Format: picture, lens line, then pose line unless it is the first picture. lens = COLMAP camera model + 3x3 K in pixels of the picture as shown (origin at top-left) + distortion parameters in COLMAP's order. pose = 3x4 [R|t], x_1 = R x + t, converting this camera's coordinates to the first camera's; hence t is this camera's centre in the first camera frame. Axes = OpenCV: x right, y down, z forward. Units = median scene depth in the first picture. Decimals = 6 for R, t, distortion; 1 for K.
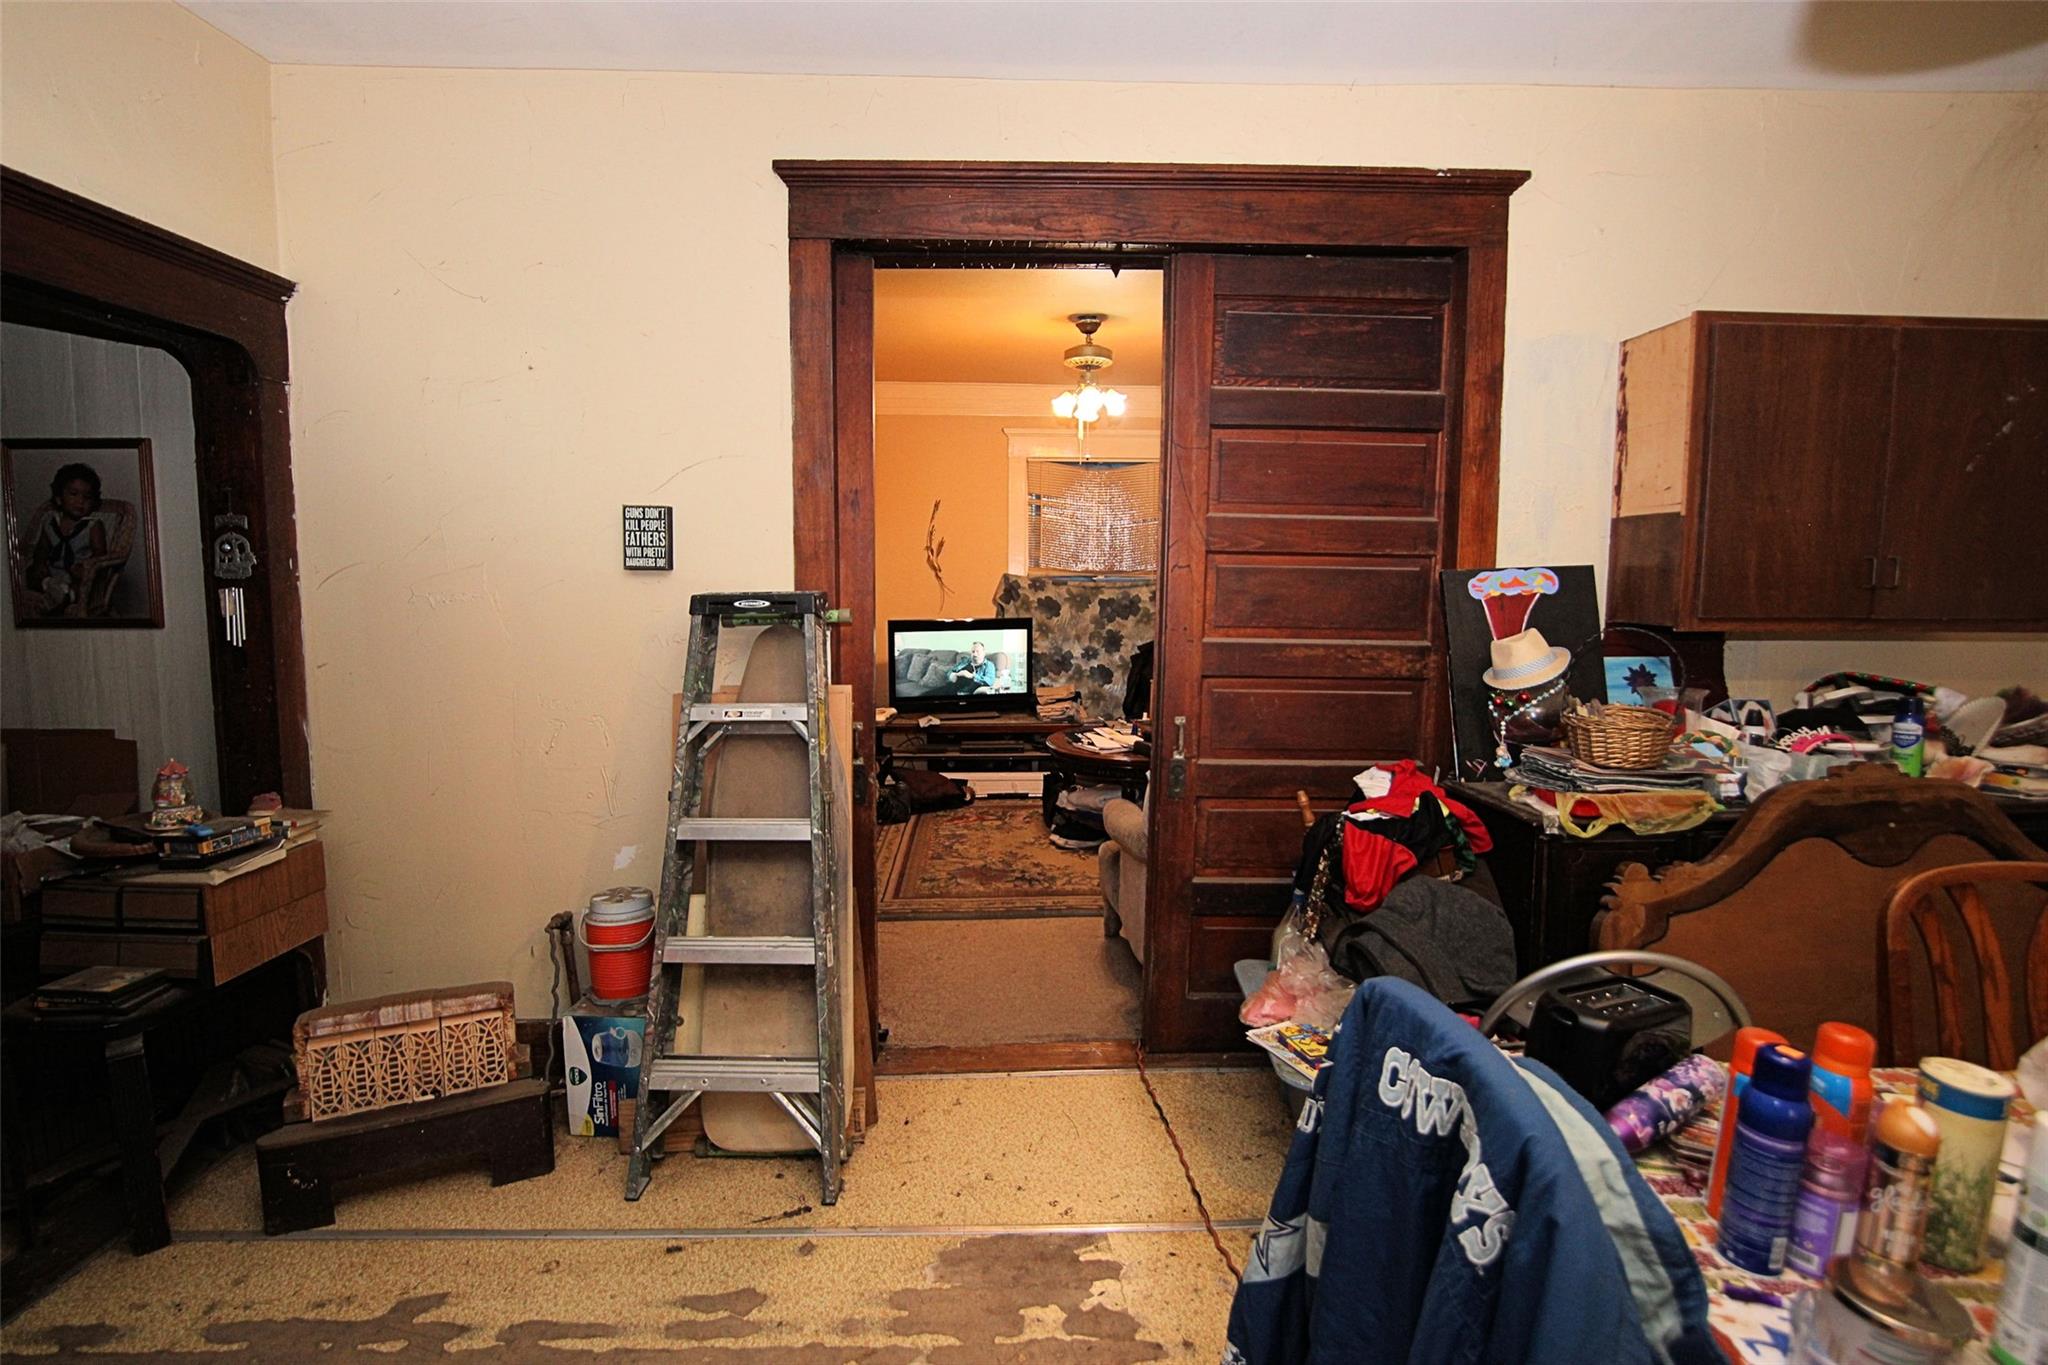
lens RADIAL K [[1001.0, 0, 1015.0], [0, 1001.0, 683.1], [0, 0, 1]] dist [0.000918, -0.000041]
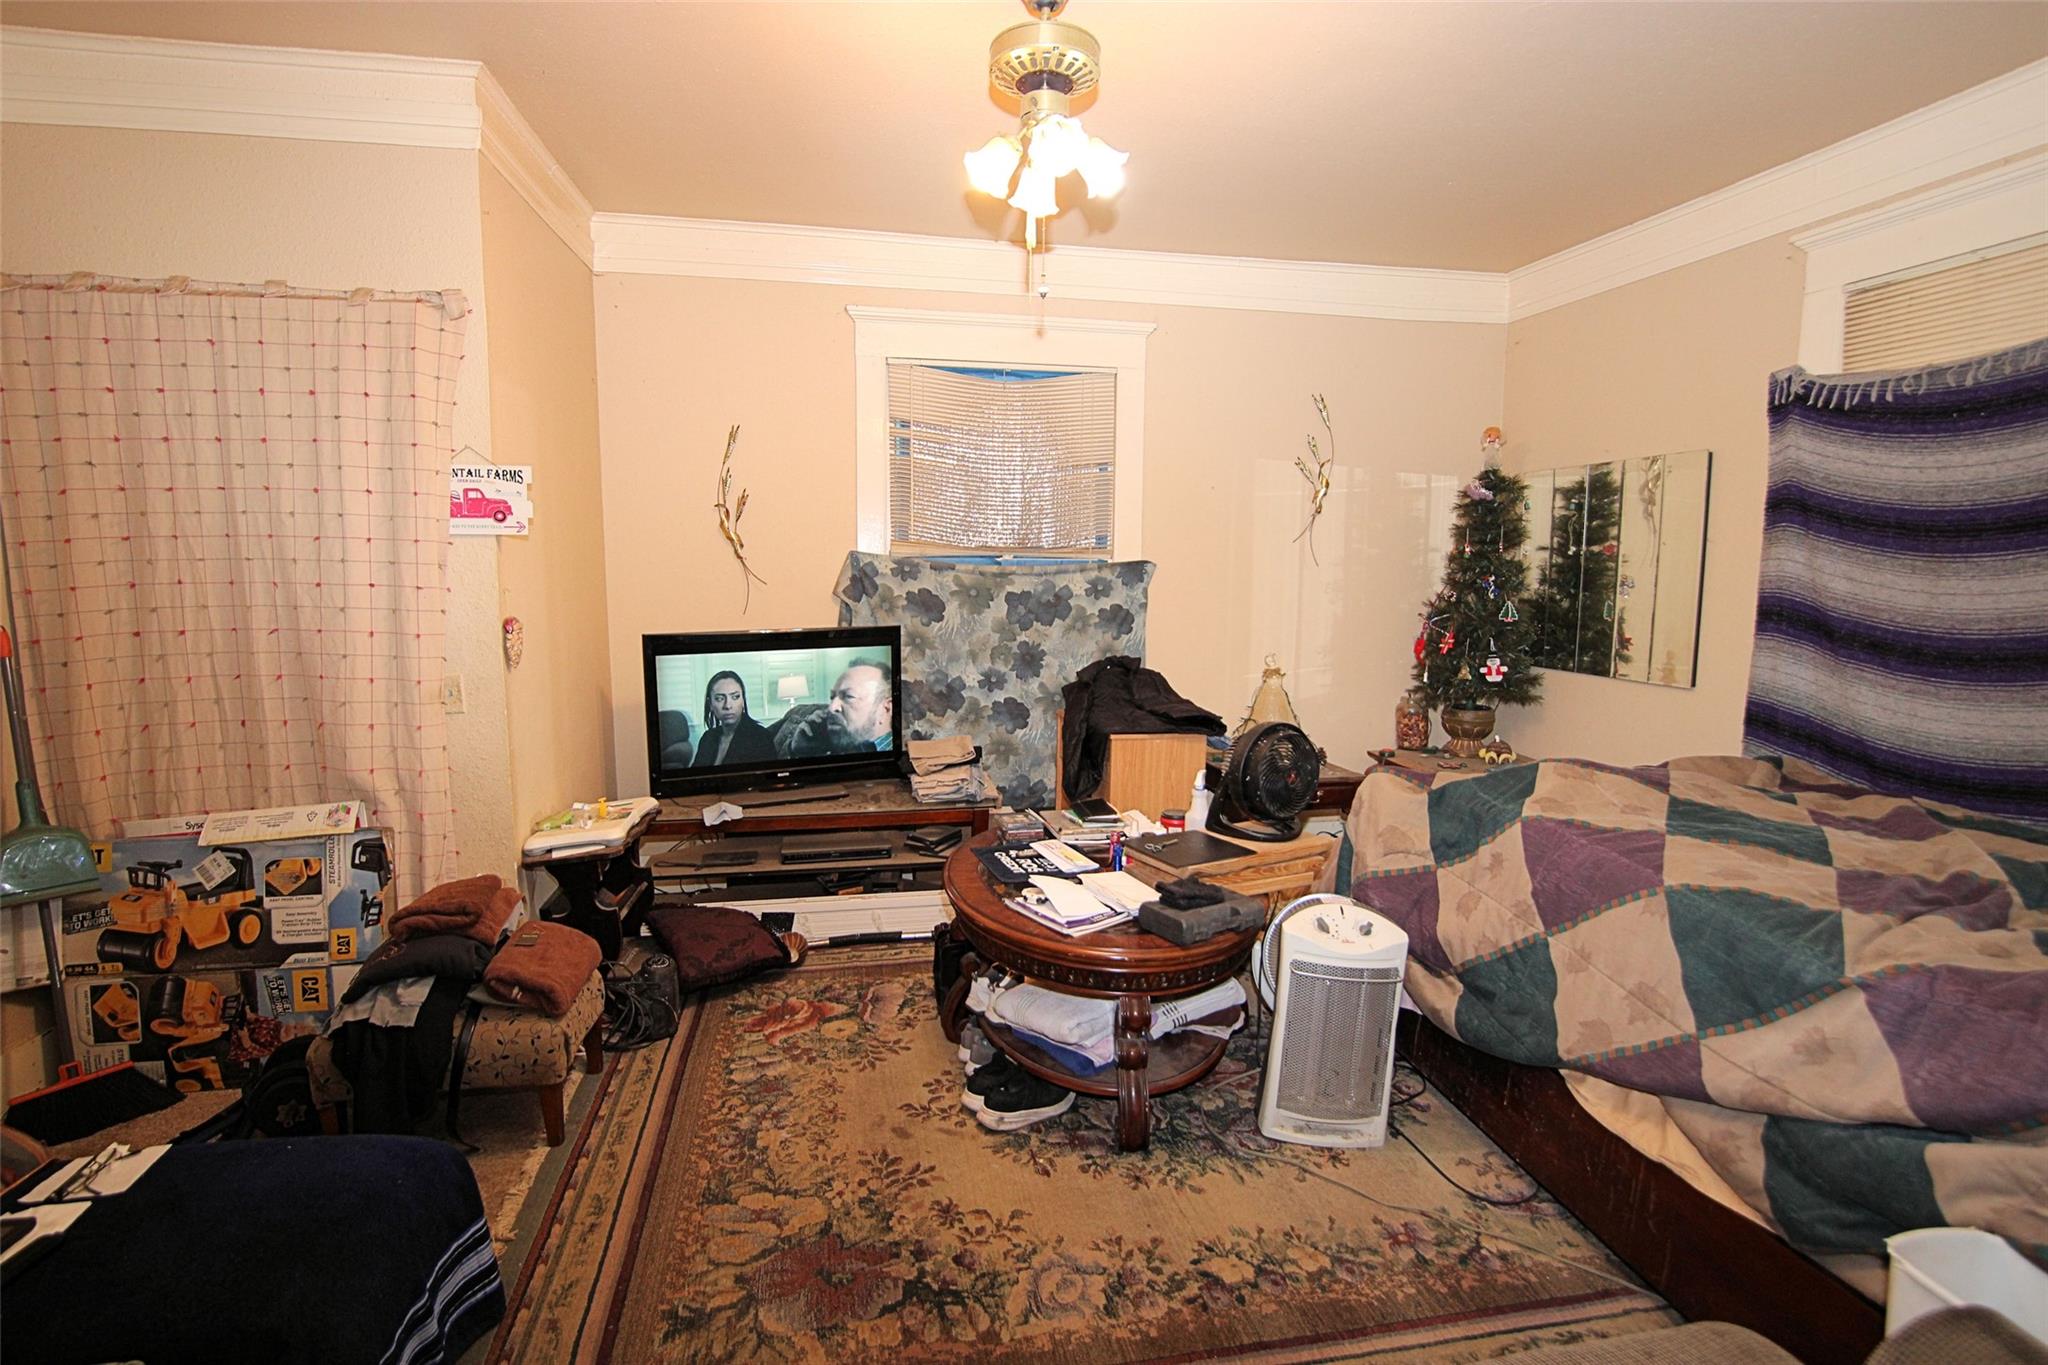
lens RADIAL K [[1001.0, 0, 1027.6], [0, 1001.0, 683.3], [0, 0, 1]] dist [0.000918, -0.000041]
pose [[0.985091, -0.017251, 0.171164, -0.010332], [0.012308, 0.999477, 0.029897, -0.046728], [-0.171591, -0.027345, 0.984789, 0.388997]]
